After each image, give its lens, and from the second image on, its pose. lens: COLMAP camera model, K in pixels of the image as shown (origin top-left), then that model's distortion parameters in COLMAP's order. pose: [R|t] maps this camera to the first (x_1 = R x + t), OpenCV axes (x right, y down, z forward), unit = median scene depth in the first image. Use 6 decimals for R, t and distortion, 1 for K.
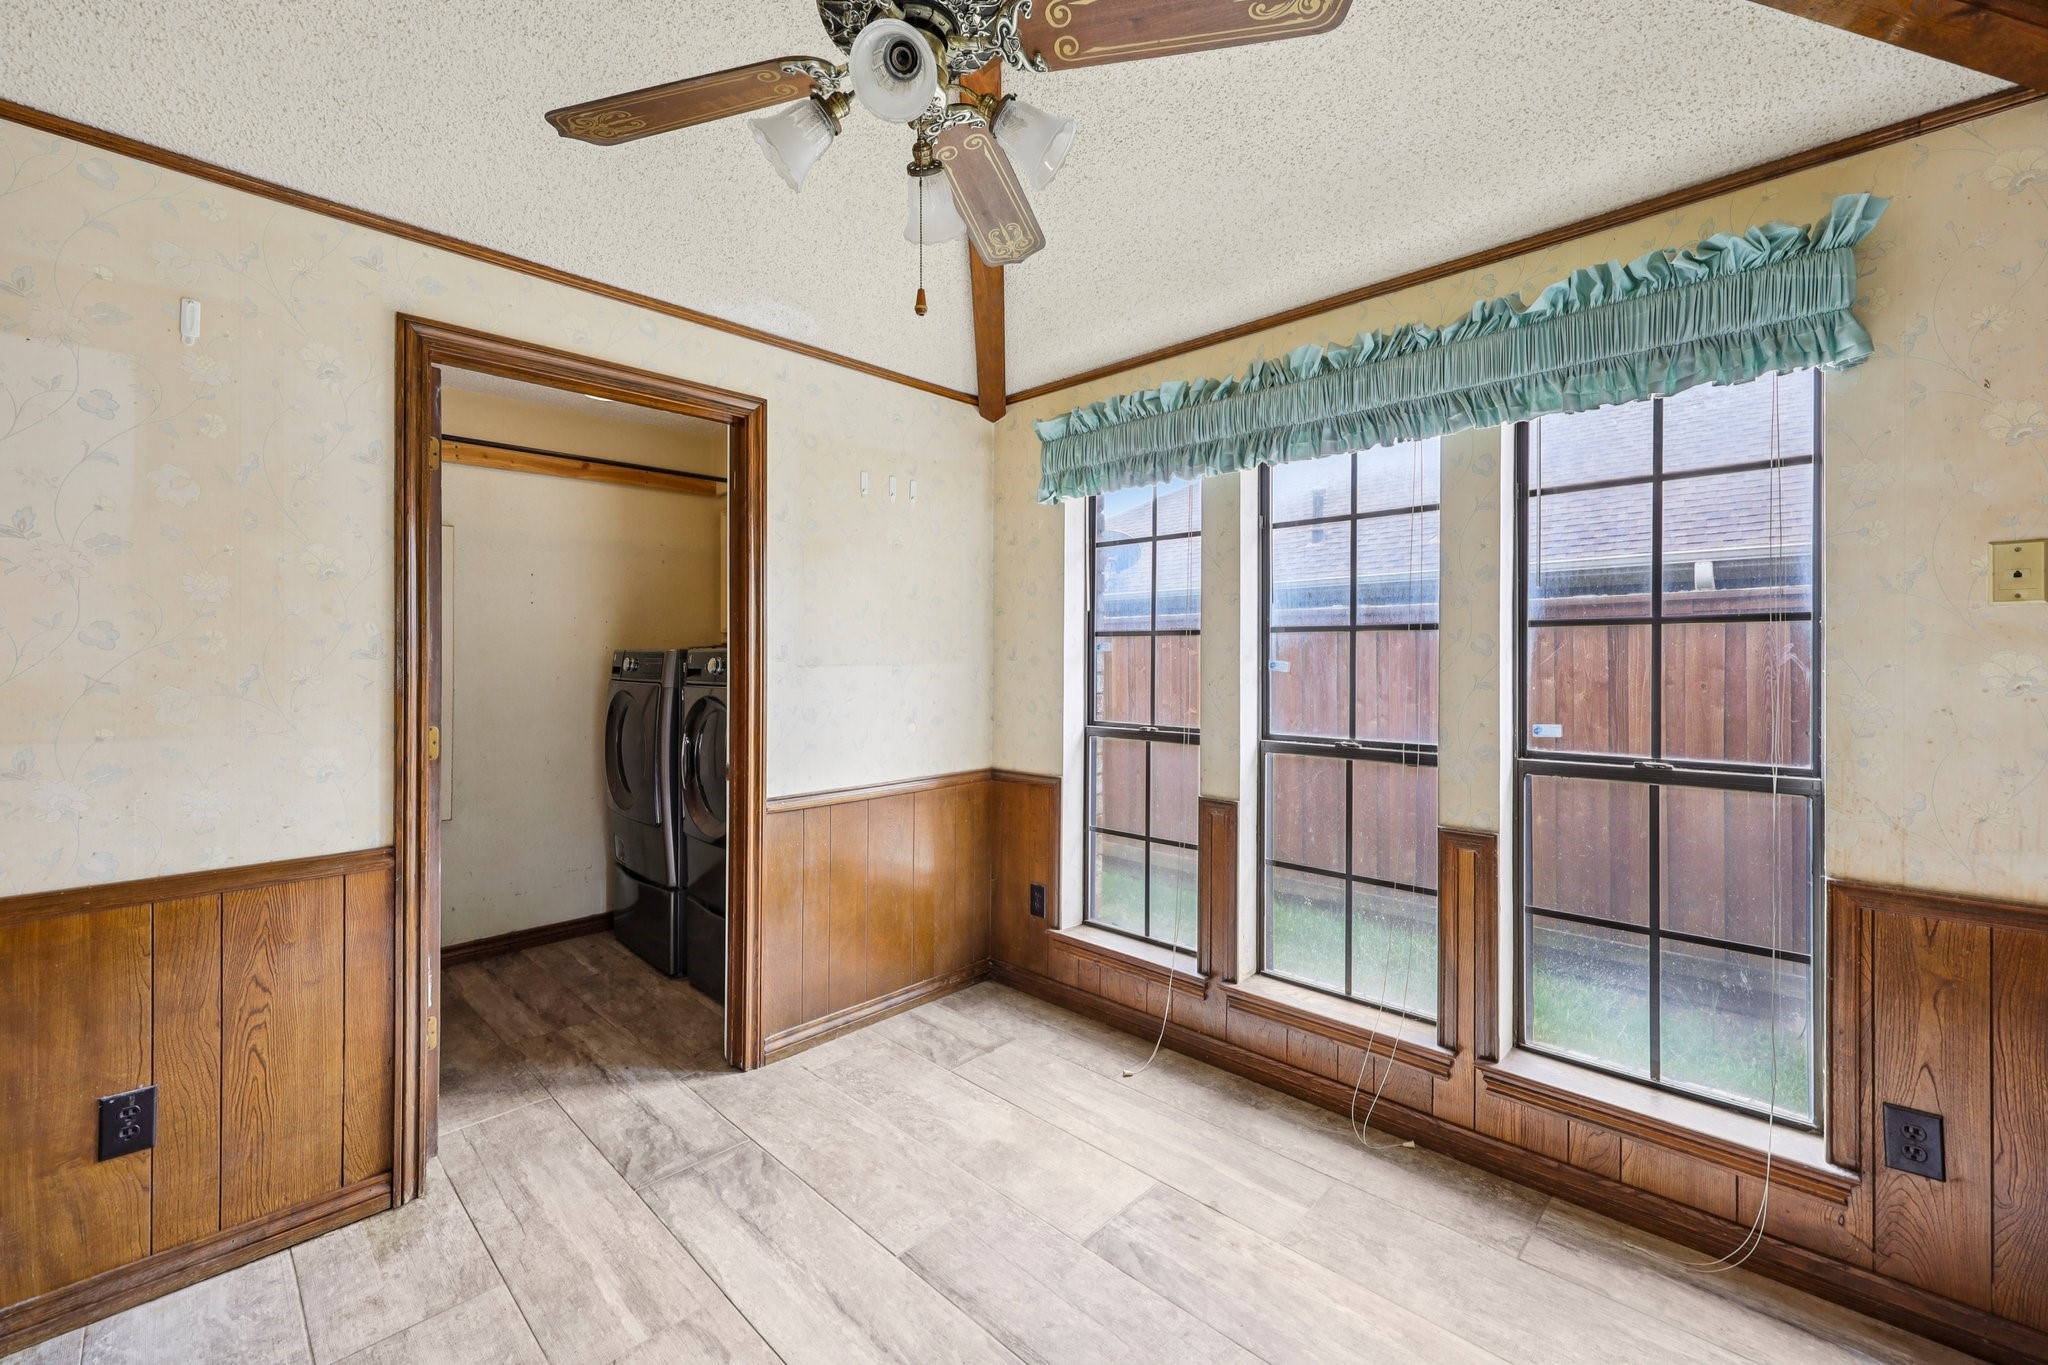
lens RADIAL K [[839.0, 0, 1023.4], [0, 839.0, 659.5], [0, 0, 1]] dist [0.000016, 0.000131]
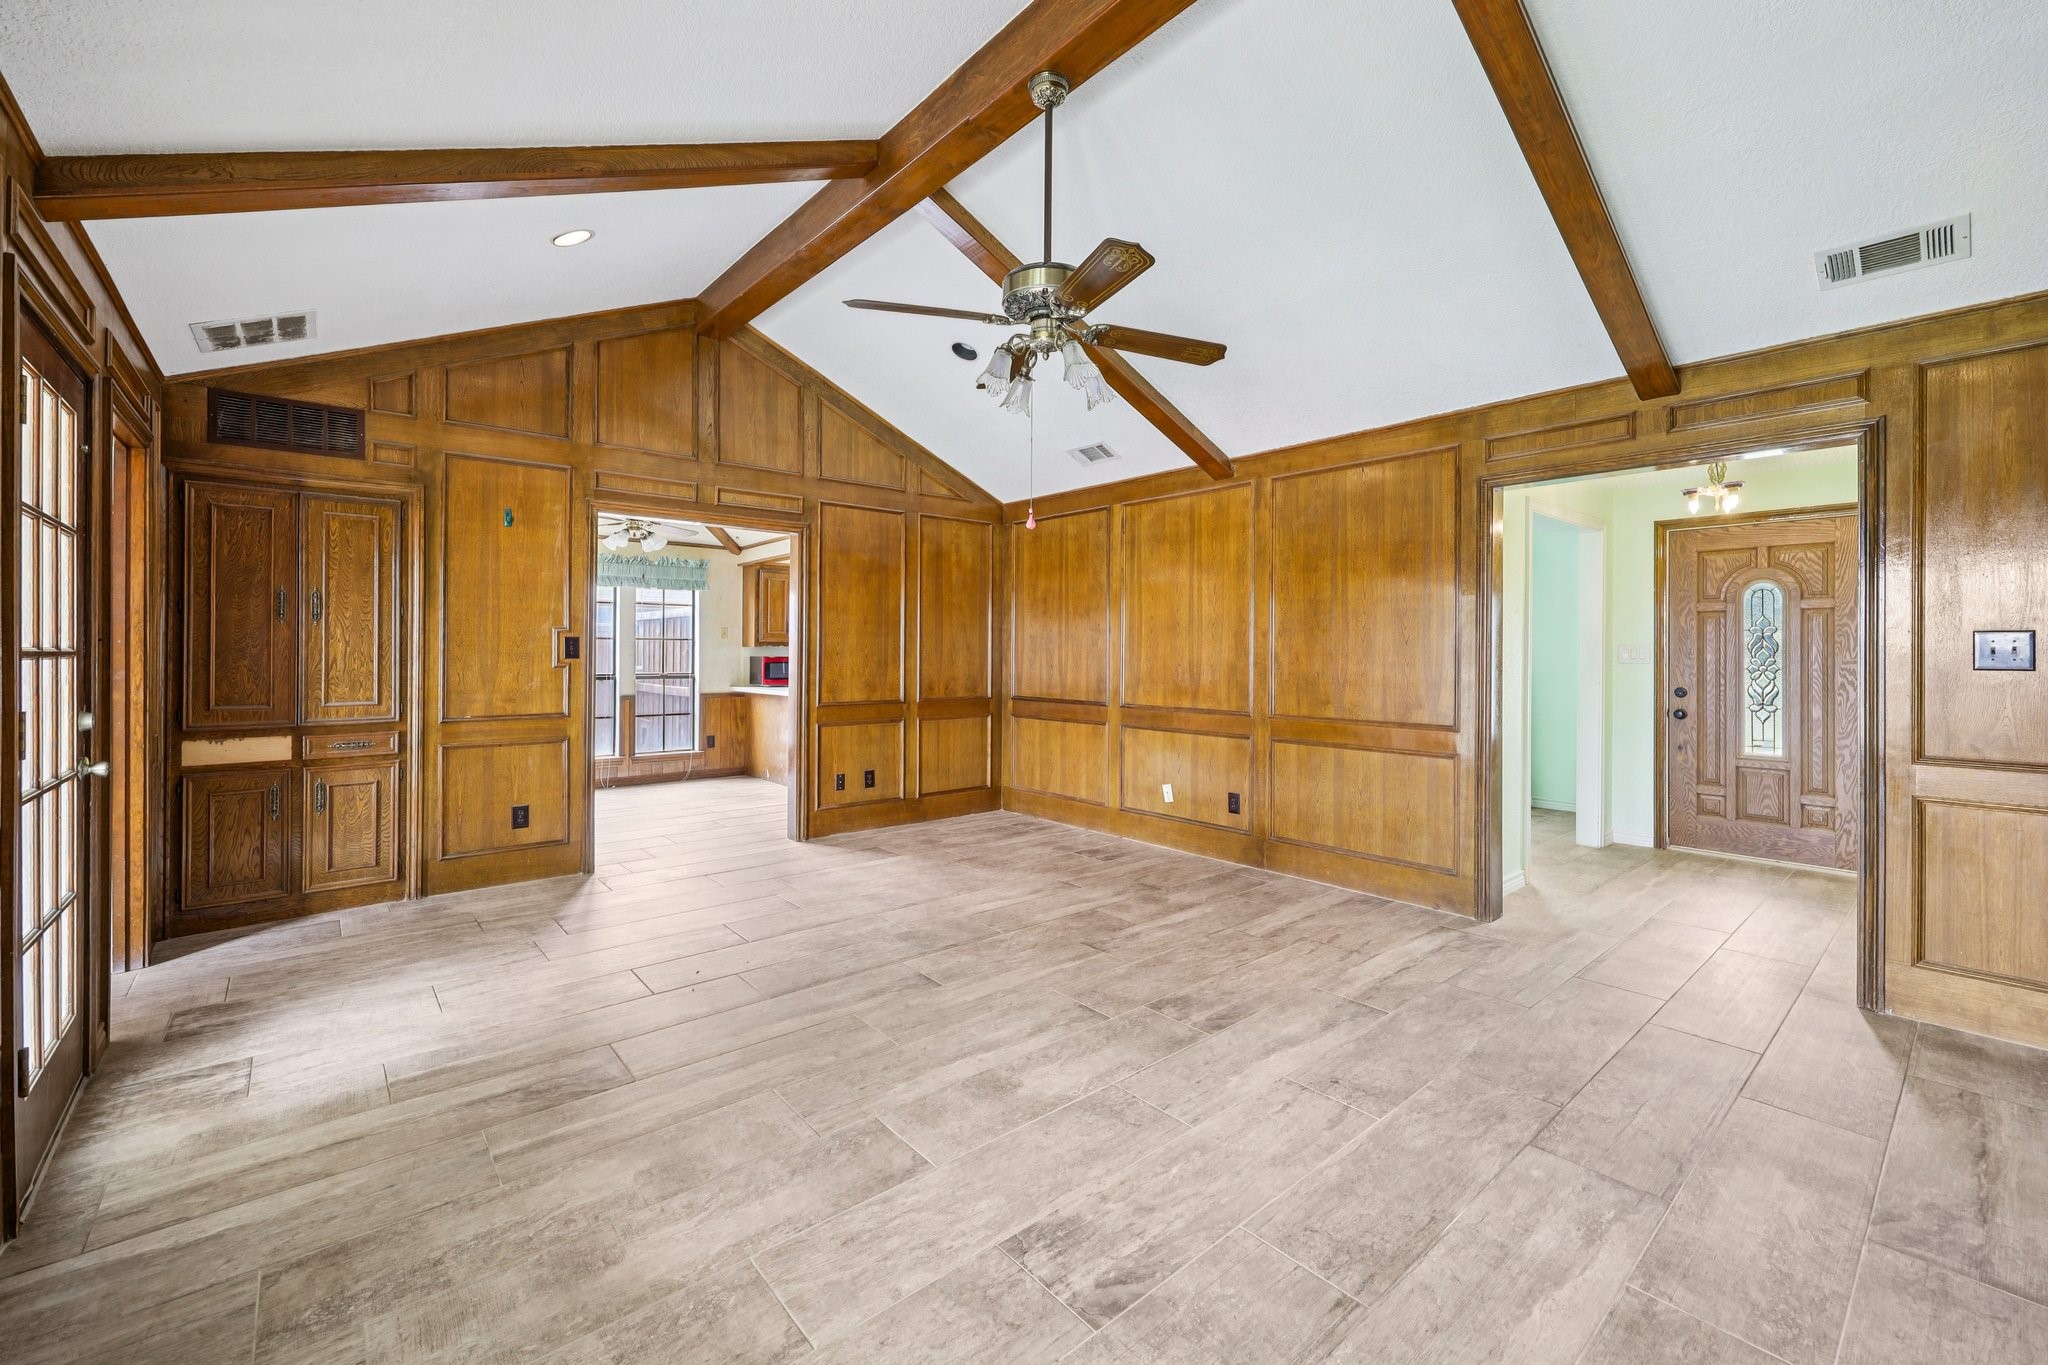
lens RADIAL K [[839.5, 0, 1023.1], [0, 839.5, 652.3], [0, 0, 1]] dist [-0.000711, 0.000187]
pose [[0.069094, -0.000816, 0.997610, -3.801663], [-0.008527, 0.999963, 0.001409, -0.004347], [-0.997574, -0.008604, 0.069085, -1.228091]]
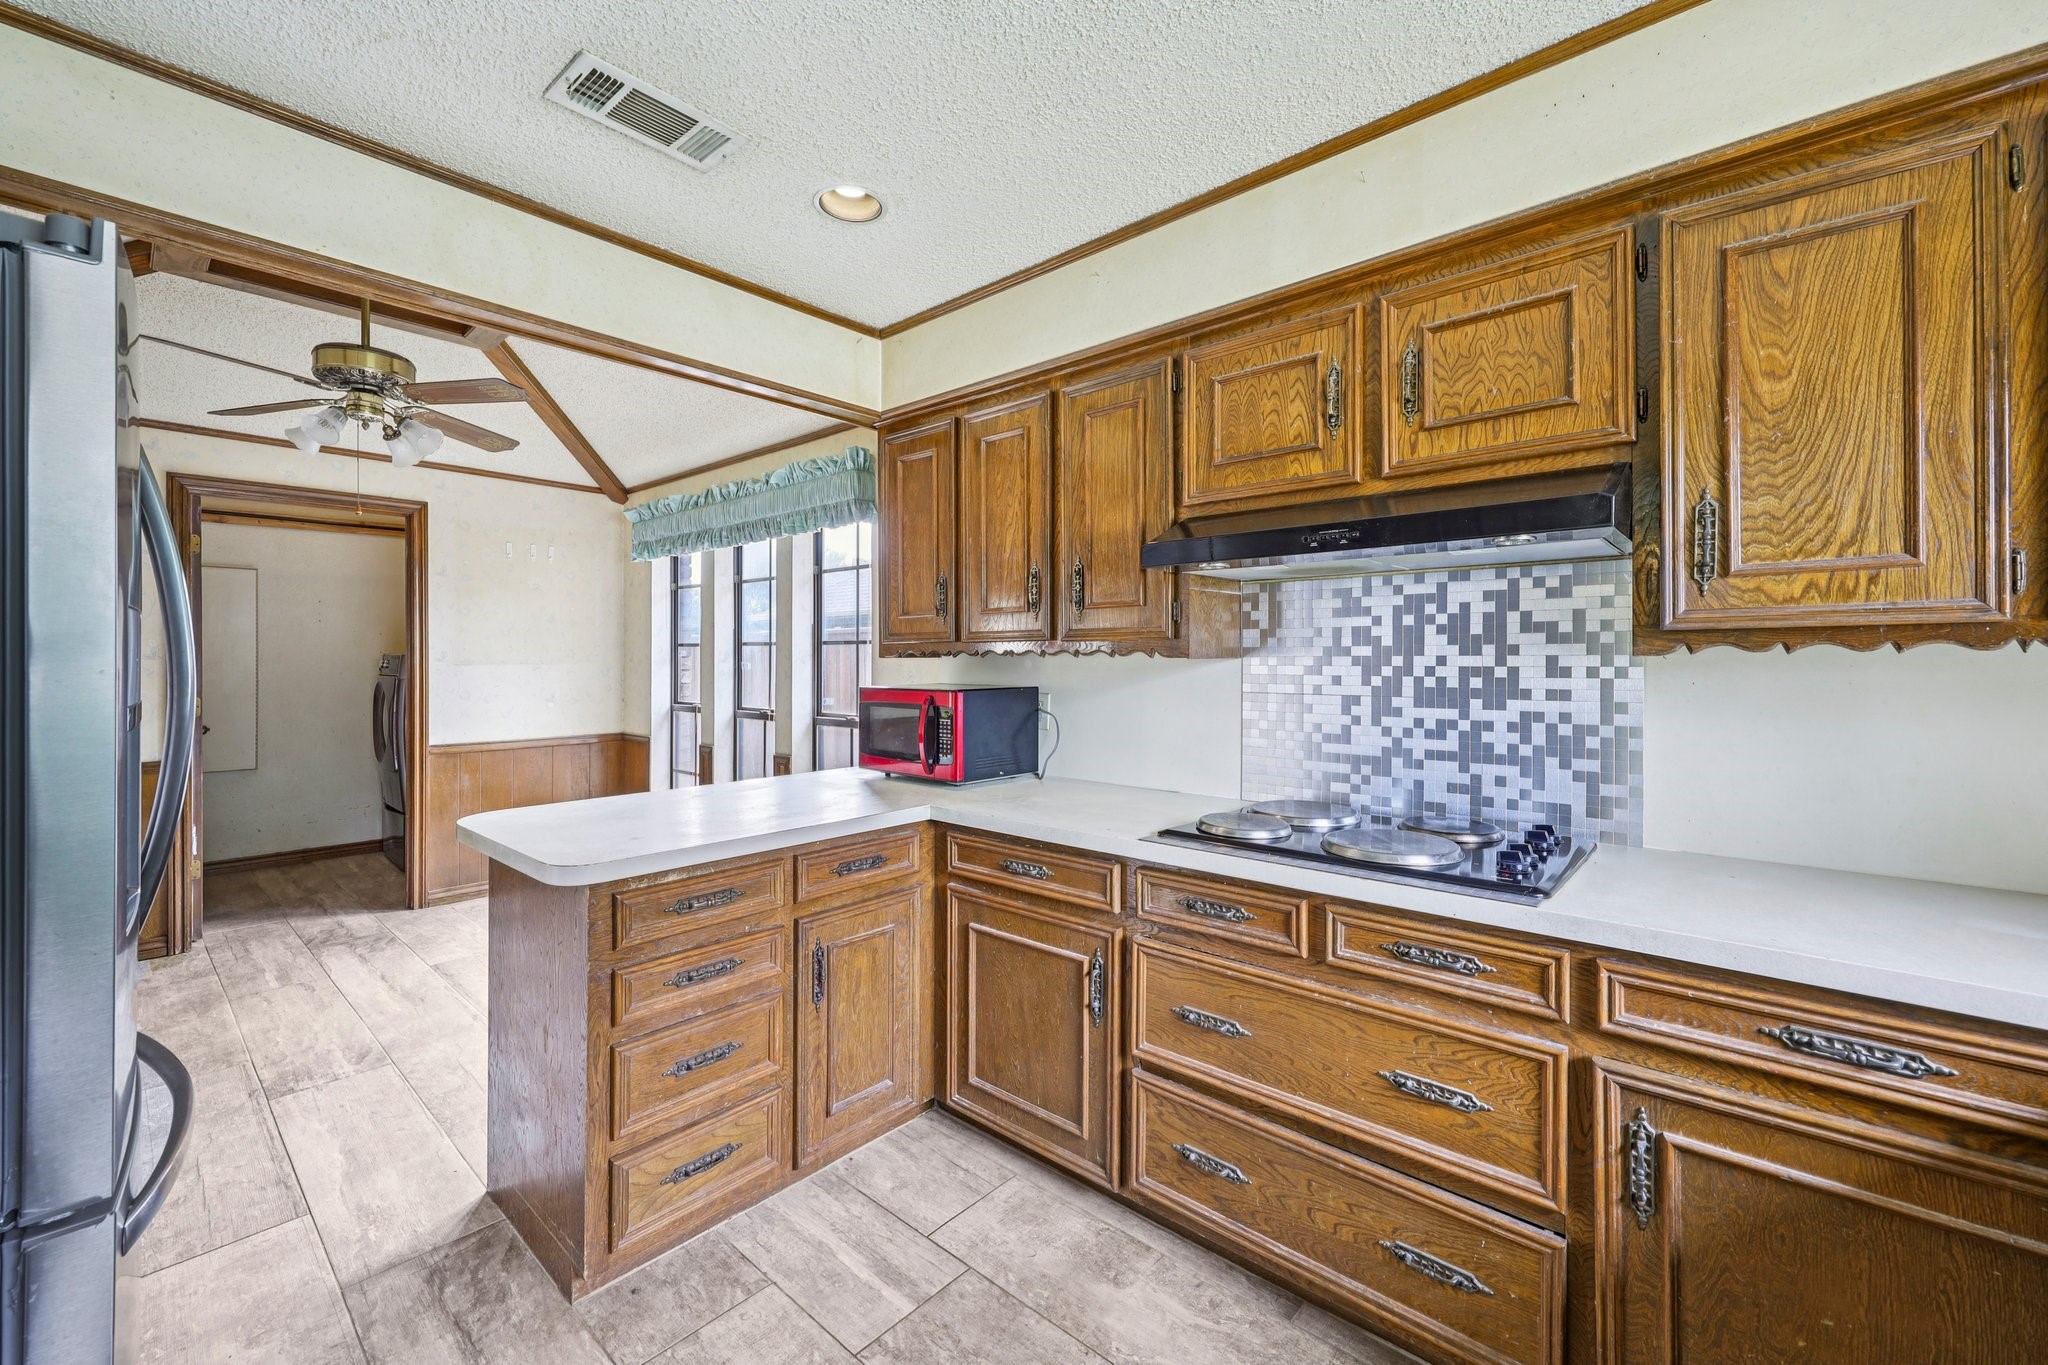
lens RADIAL K [[829.1, 0, 1021.5], [0, 829.1, 662.4], [0, 0, 1]] dist [-0.002390, 0.000091]
pose [[0.998456, -0.001504, 0.055533, 1.206827], [0.000967, 0.999953, 0.009697, -0.022049], [-0.055545, -0.009628, 0.998410, -1.085561]]
